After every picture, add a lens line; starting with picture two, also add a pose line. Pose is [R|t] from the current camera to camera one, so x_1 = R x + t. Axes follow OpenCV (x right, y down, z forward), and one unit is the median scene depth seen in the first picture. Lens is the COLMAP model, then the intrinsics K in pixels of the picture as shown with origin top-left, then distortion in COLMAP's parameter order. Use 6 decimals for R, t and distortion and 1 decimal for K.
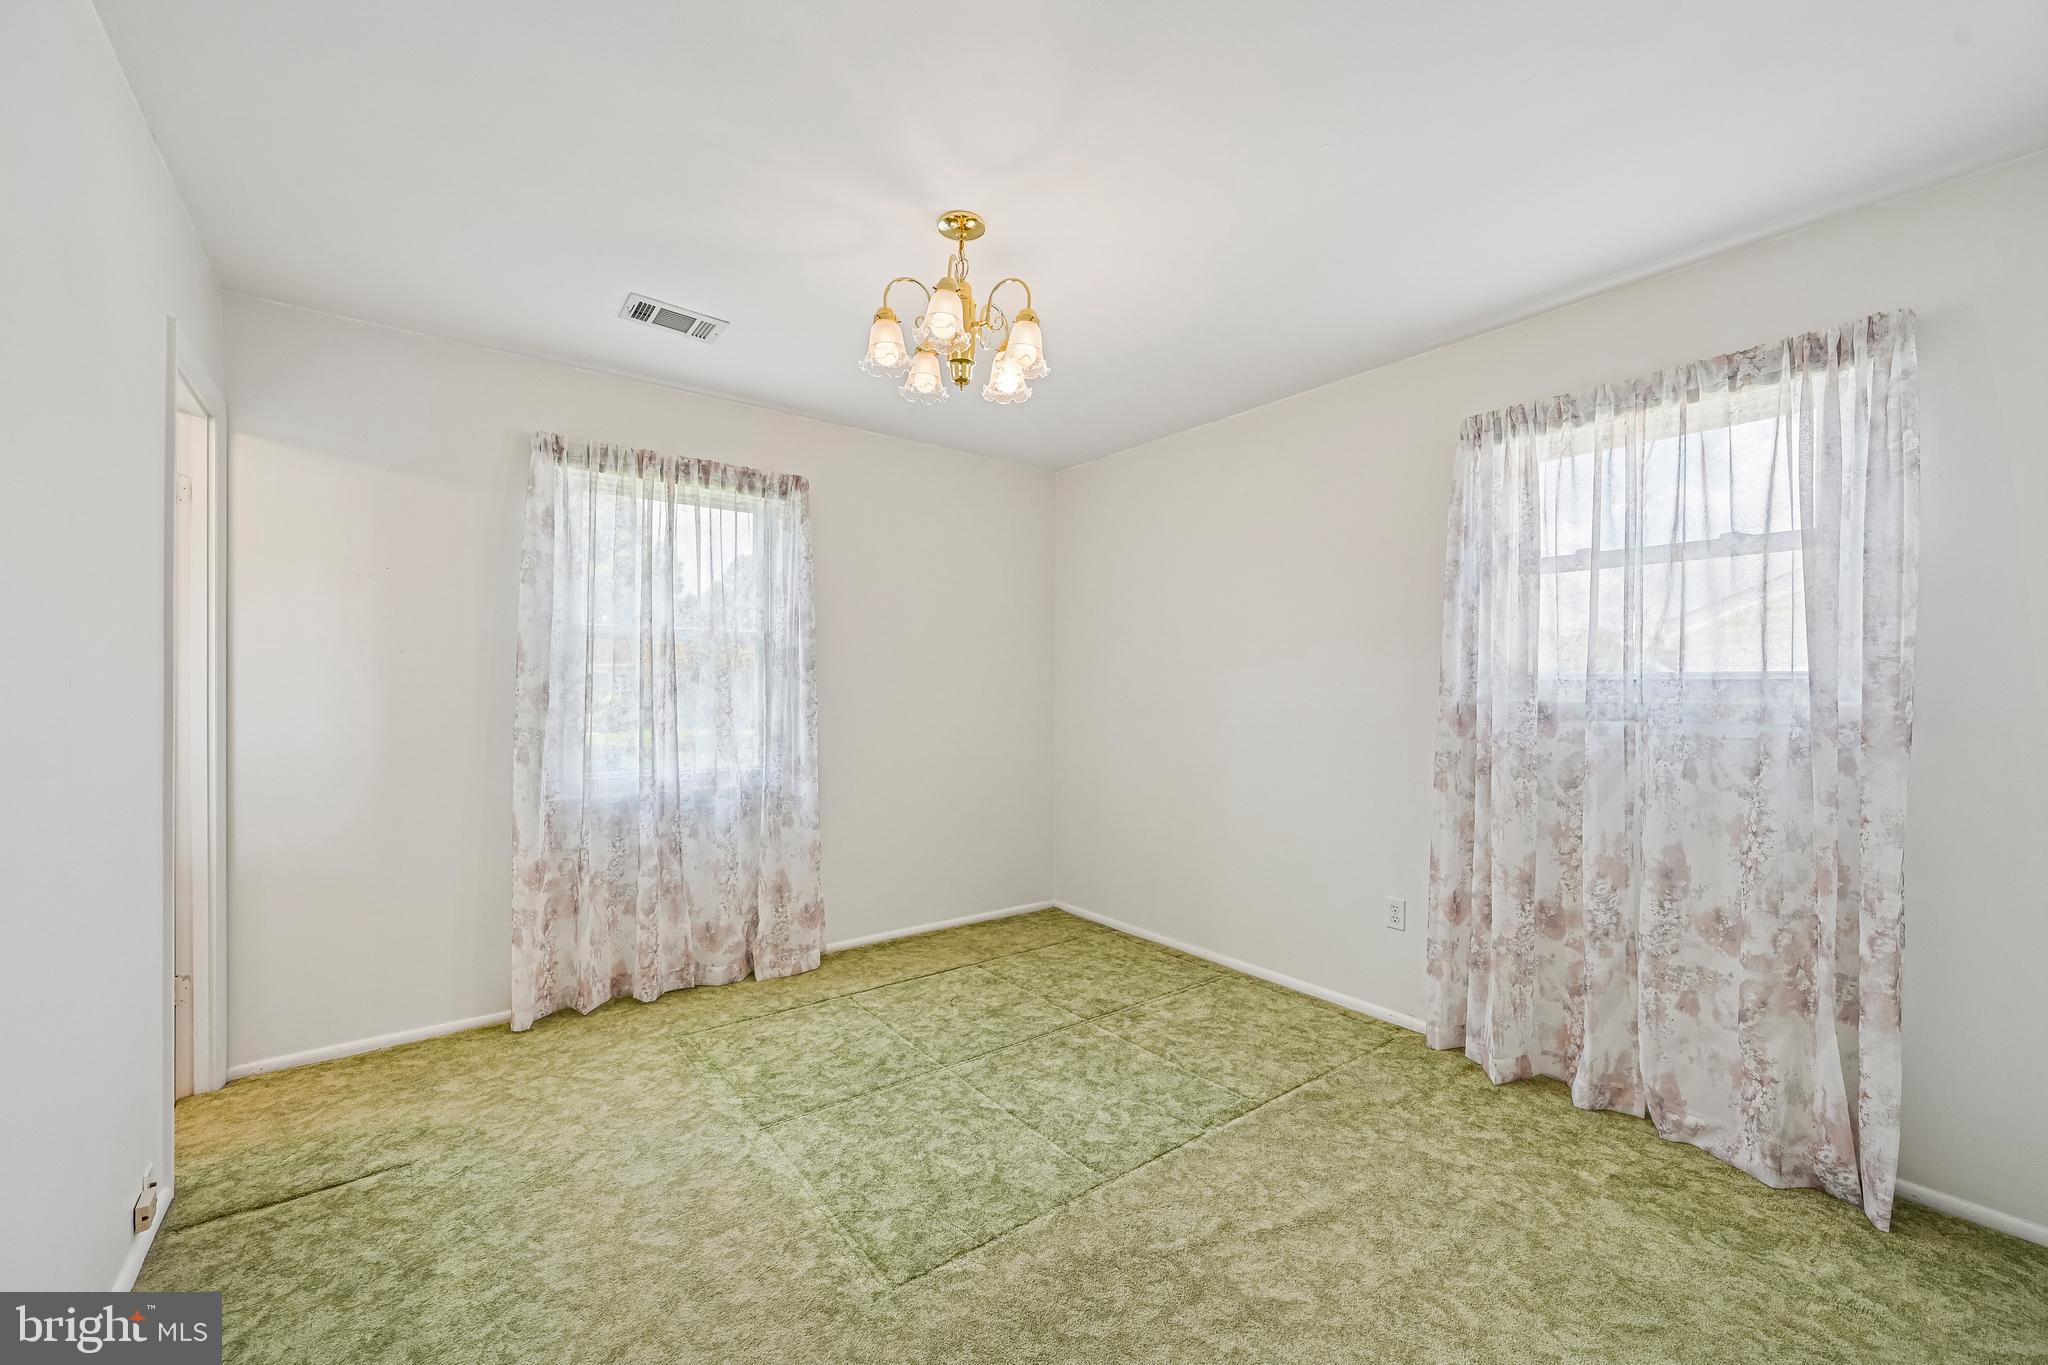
lens RADIAL K [[806.4, 0, 1063.1], [0, 806.4, 684.9], [0, 0, 1]] dist [-0.002143, -0.000134]
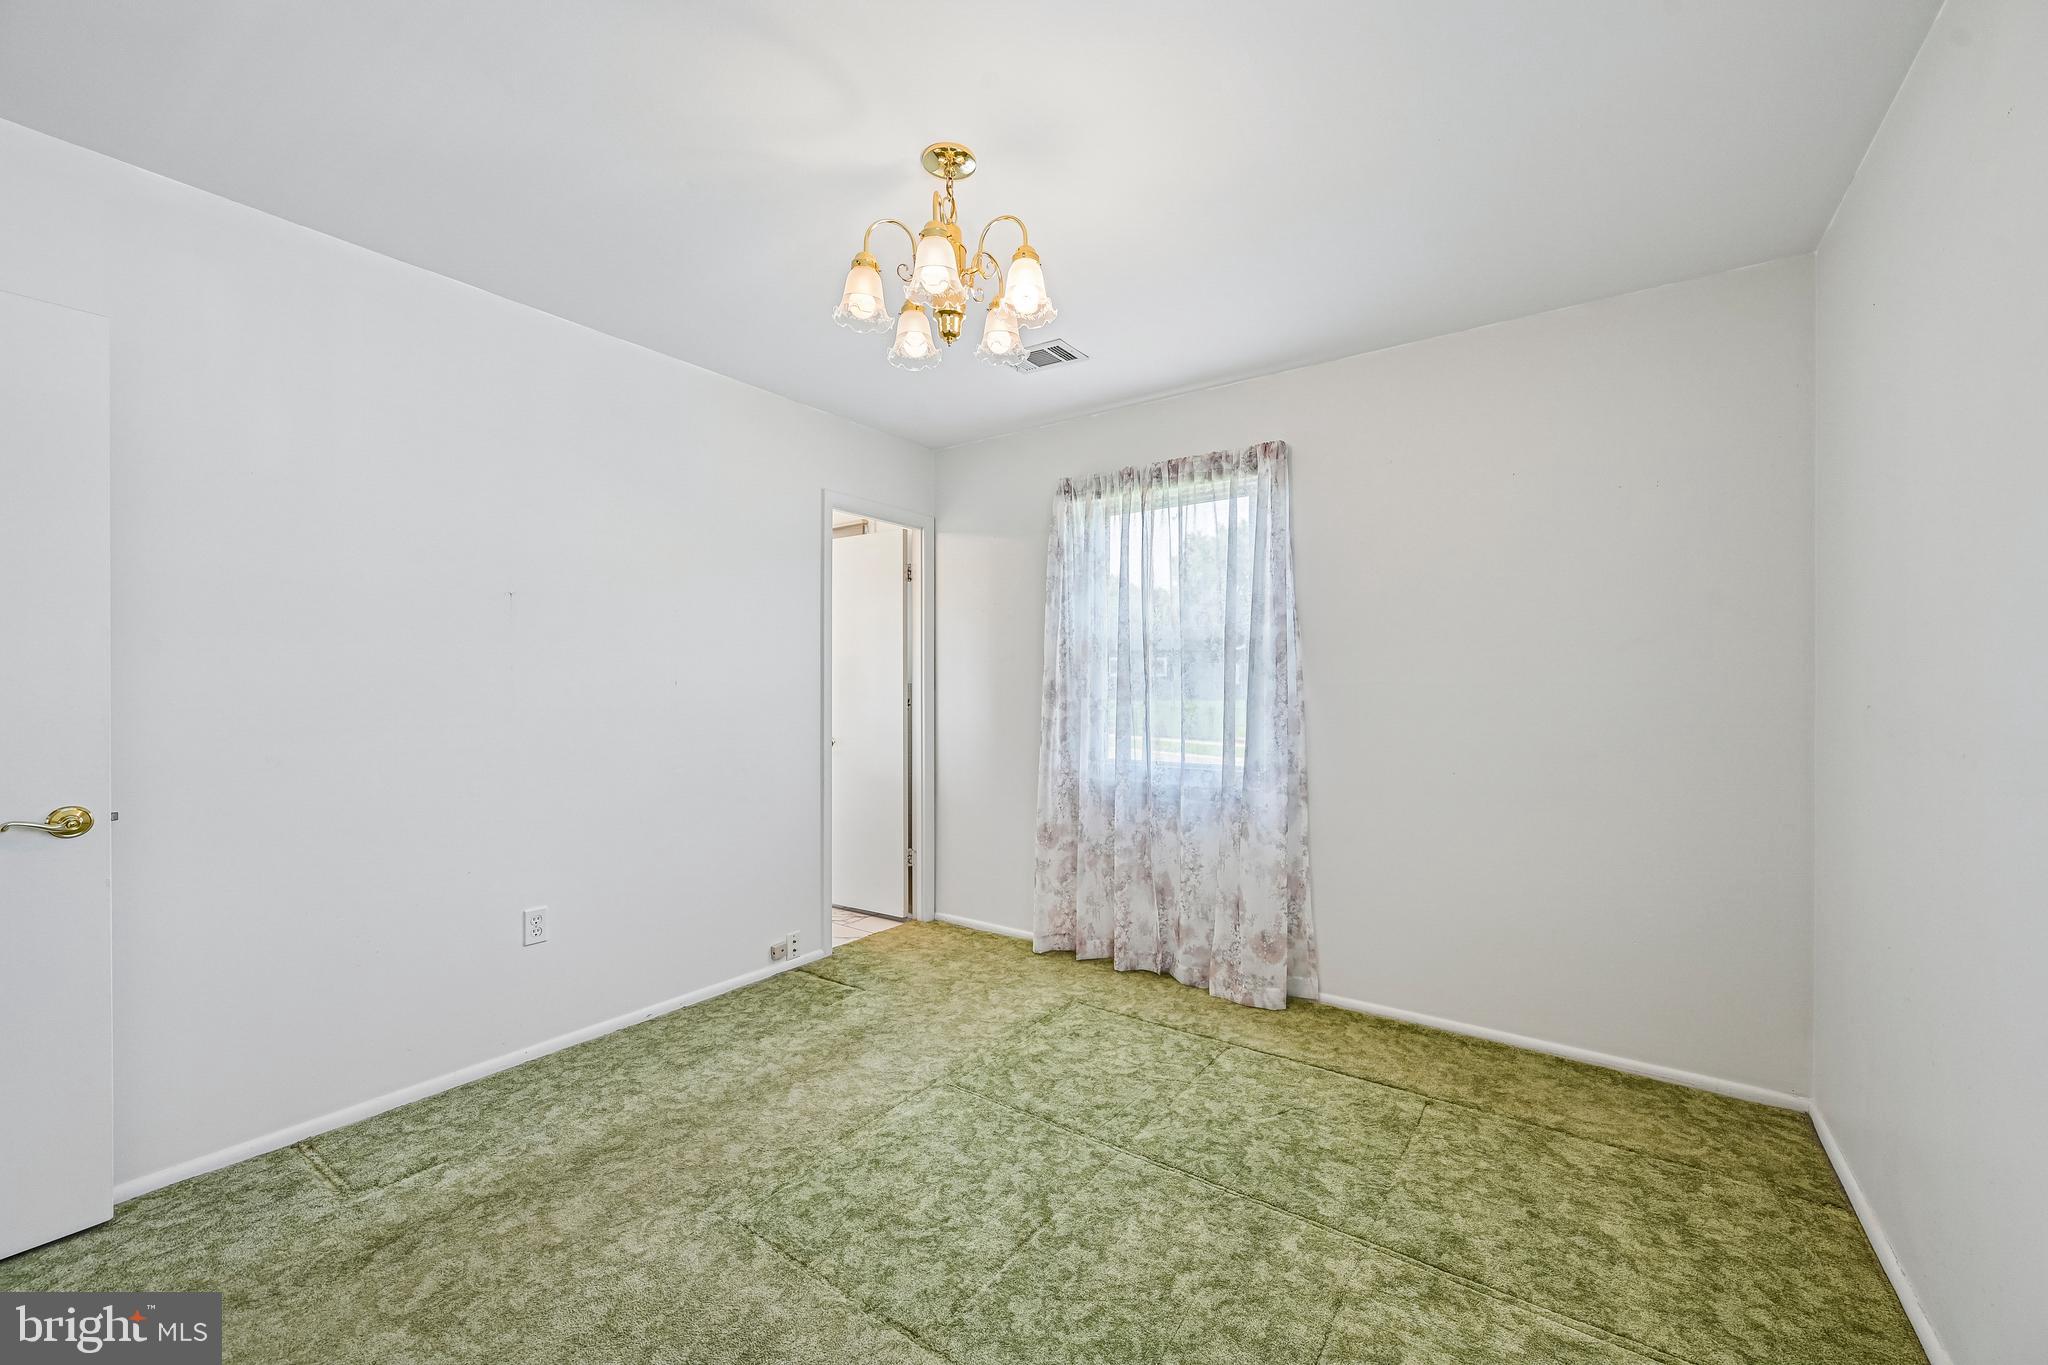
lens RADIAL K [[806.4, 0, 1001.5], [0, 806.4, 686.9], [0, 0, 1]] dist [-0.002143, -0.000134]
pose [[0.264650, -0.004206, -0.964335, 0.485100], [0.004545, 0.999985, -0.003114, 0.009271], [0.964334, -0.003558, 0.264665, 0.536350]]
